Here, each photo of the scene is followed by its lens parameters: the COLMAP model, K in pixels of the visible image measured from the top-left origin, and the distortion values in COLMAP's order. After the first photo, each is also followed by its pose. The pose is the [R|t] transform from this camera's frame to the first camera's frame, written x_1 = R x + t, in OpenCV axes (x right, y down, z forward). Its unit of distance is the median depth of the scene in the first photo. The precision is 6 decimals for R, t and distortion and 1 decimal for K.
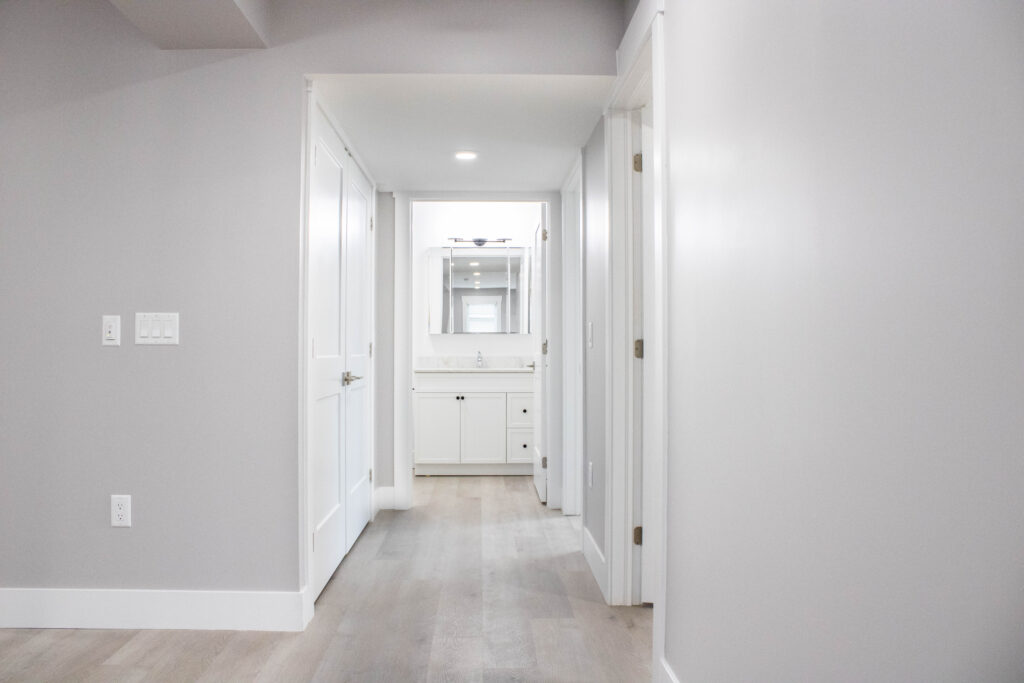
lens RADIAL K [[892.0, 0, 513.5], [0, 892.0, 343.4], [0, 0, 1]] dist [-0.164190, 0.127382]
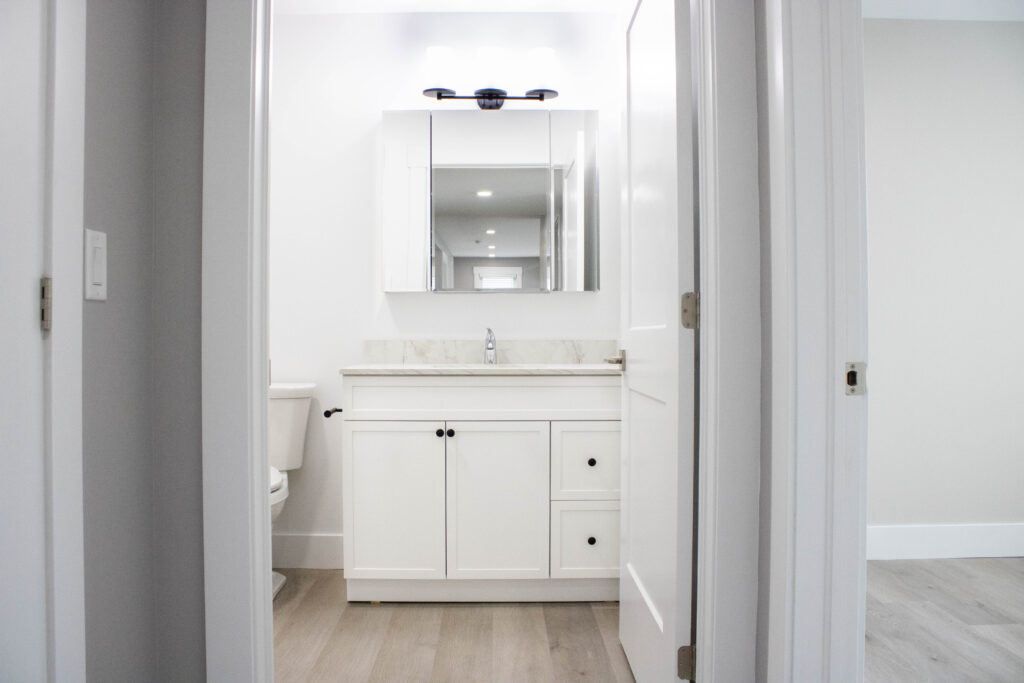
lens RADIAL K [[892.0, 0, 512.7], [0, 892.0, 341.4], [0, 0, 1]] dist [-0.164190, 0.127382]
pose [[0.999787, -0.001708, -0.020571, -0.016931], [0.001957, 0.999925, 0.012086, 0.010437], [0.020549, -0.012124, 0.999715, 0.545157]]
